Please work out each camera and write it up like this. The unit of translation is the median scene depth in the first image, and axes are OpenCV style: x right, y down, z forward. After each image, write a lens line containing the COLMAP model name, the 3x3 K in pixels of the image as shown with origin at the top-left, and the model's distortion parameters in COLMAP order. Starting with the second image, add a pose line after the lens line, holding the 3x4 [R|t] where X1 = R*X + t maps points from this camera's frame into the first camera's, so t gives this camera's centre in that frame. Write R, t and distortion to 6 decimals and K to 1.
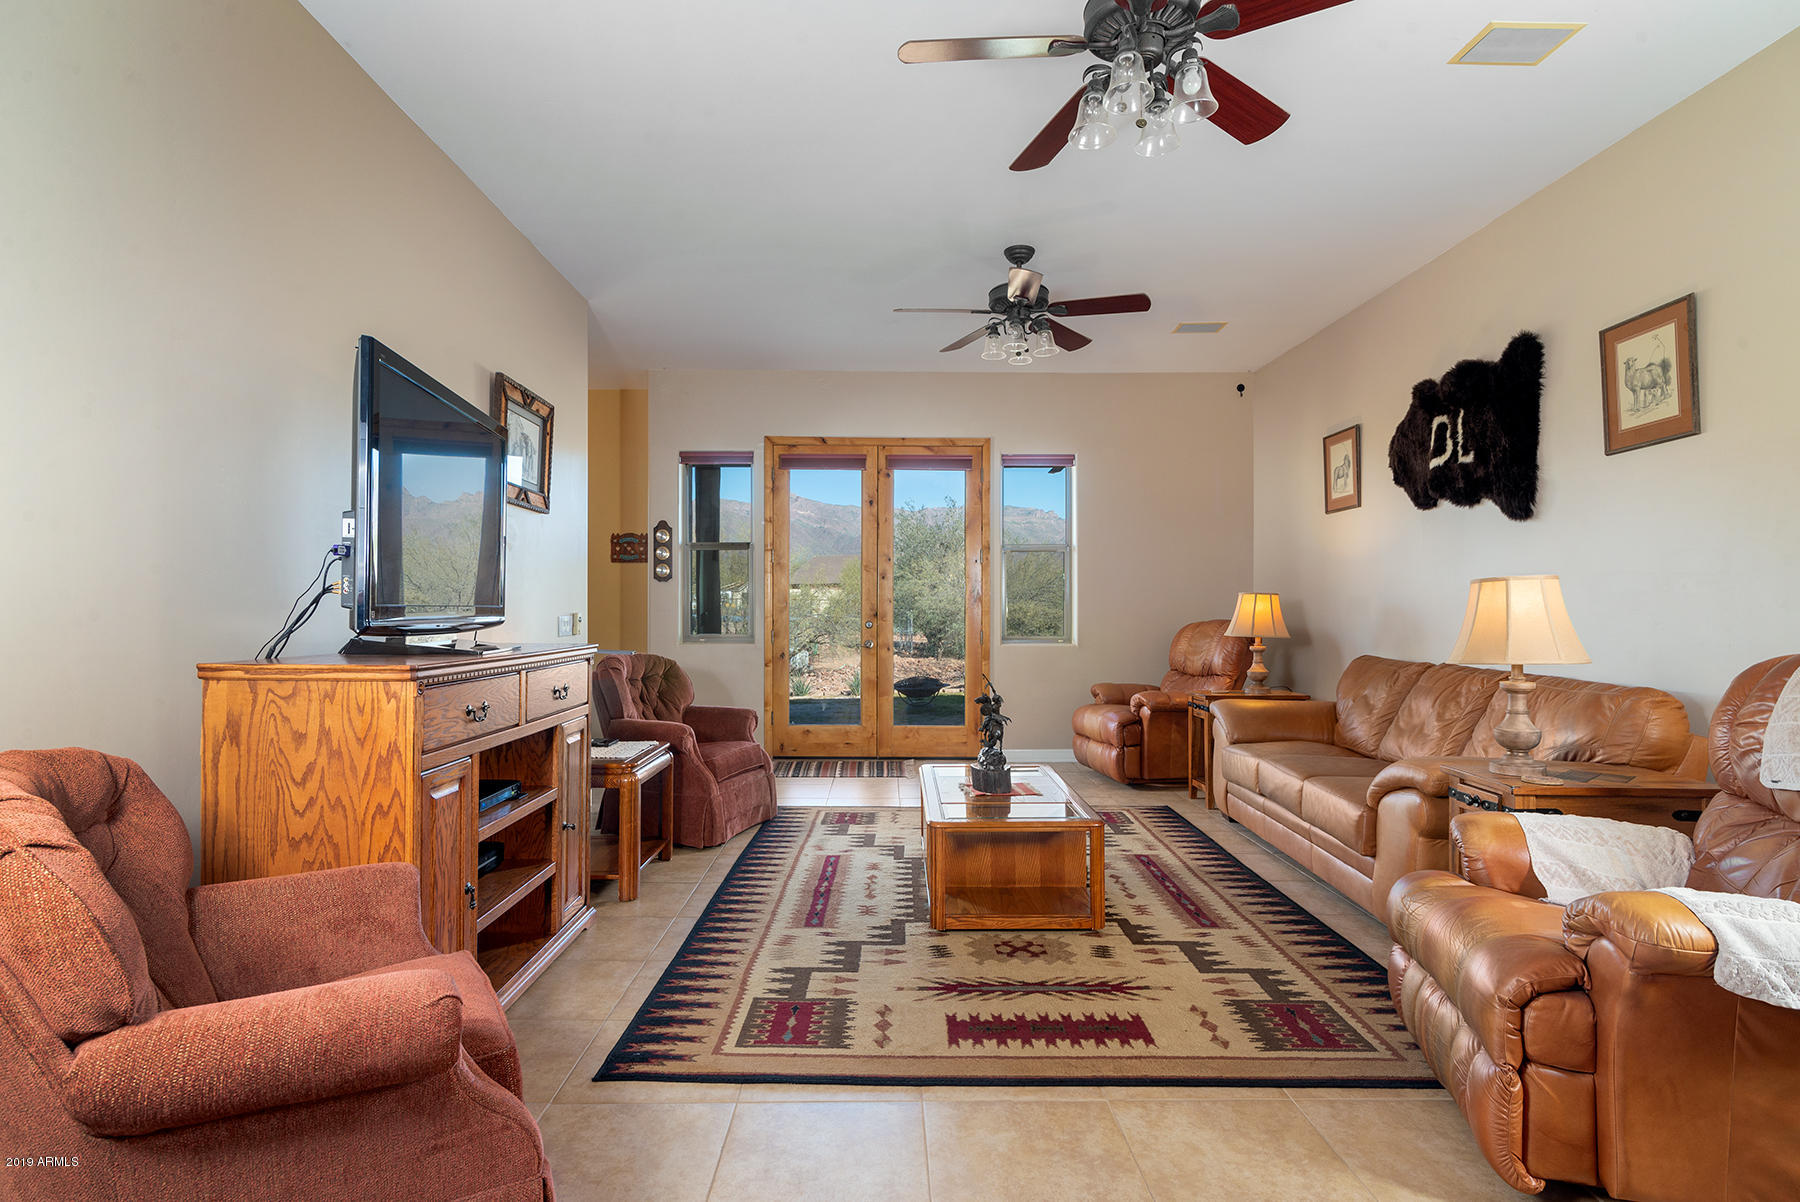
lens RADIAL K [[869.2, 0, 900.0], [0, 869.2, 601.0], [0, 0, 1]] dist [0.003582, 0.000382]
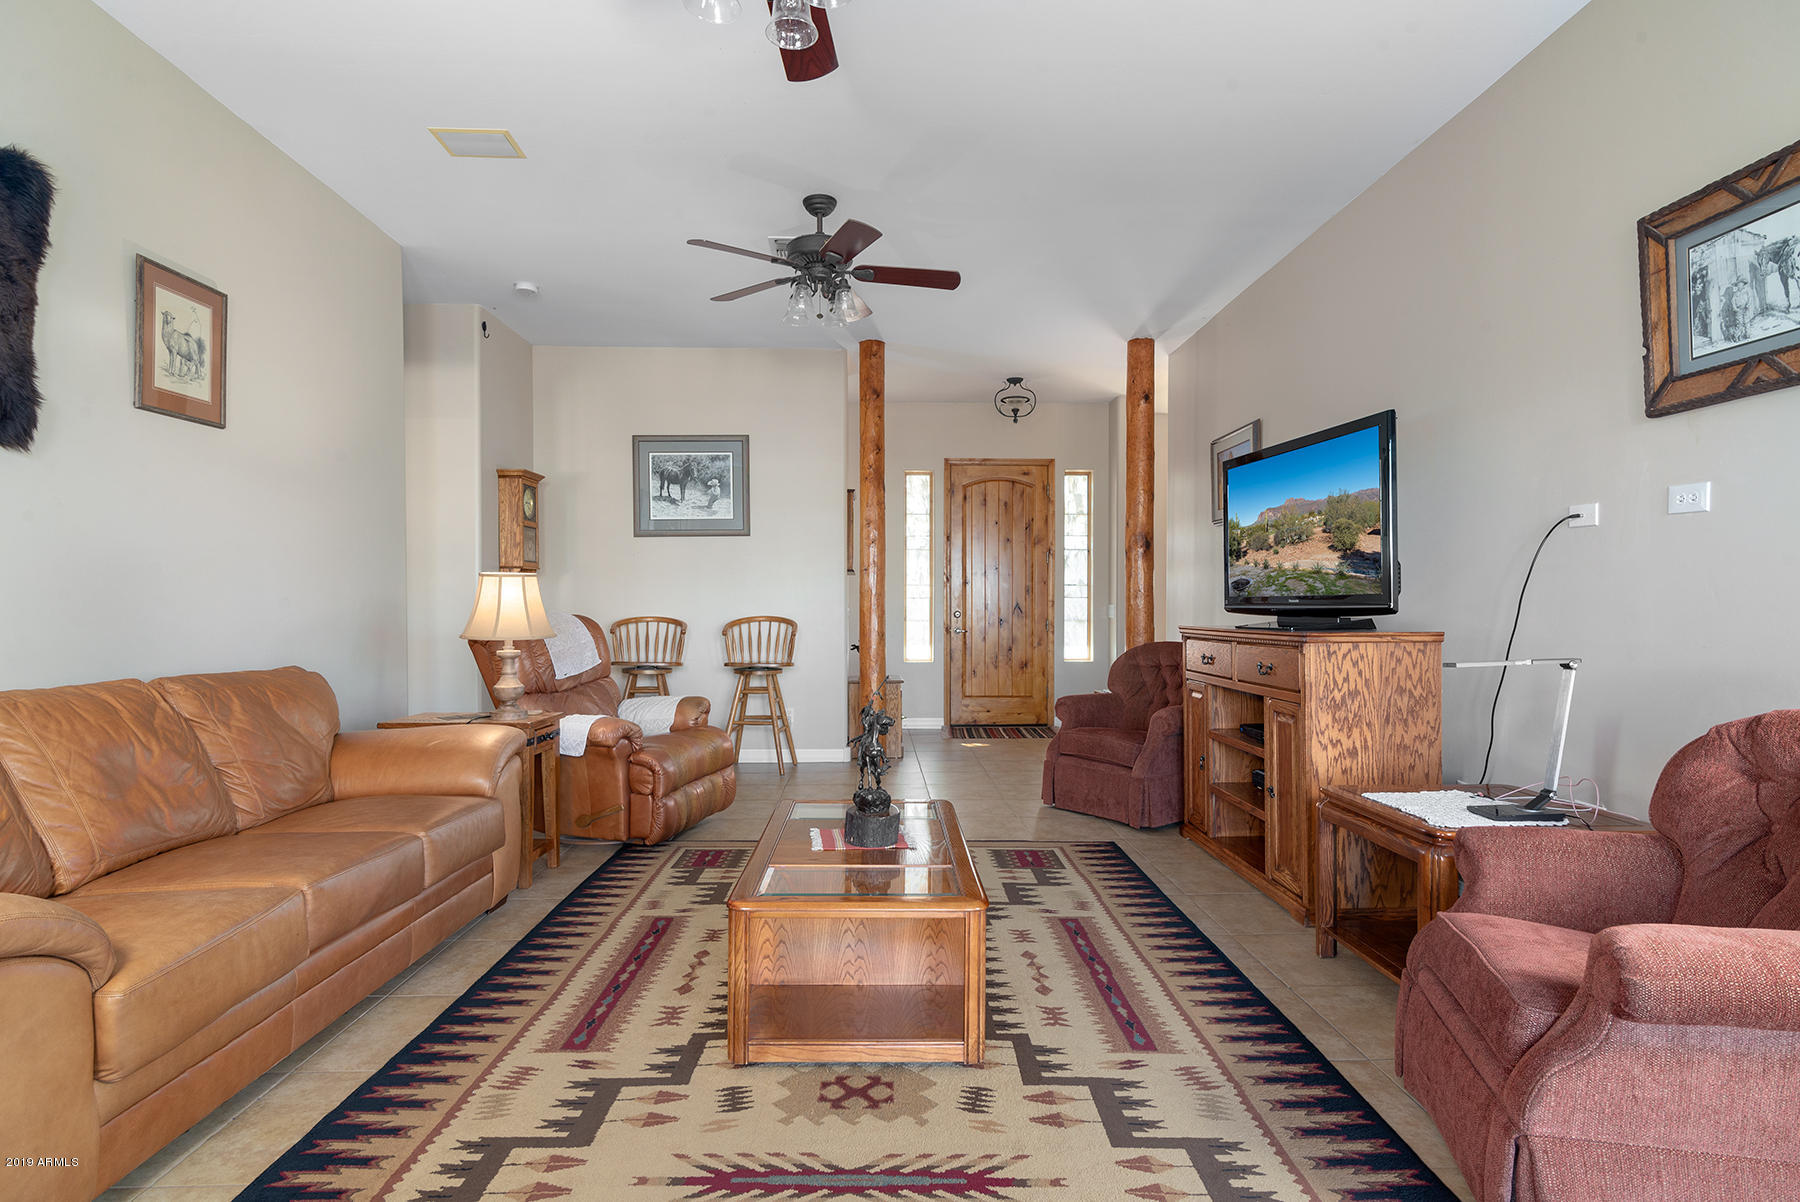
lens RADIAL K [[869.2, 0, 900.0], [0, 869.2, 601.0], [0, 0, 1]] dist [0.003582, 0.000382]
pose [[-0.999741, -0.002285, -0.022646, 0.110596], [-0.001909, 0.999860, -0.016630, 0.030745], [0.022681, -0.016583, -0.999605, 1.934417]]
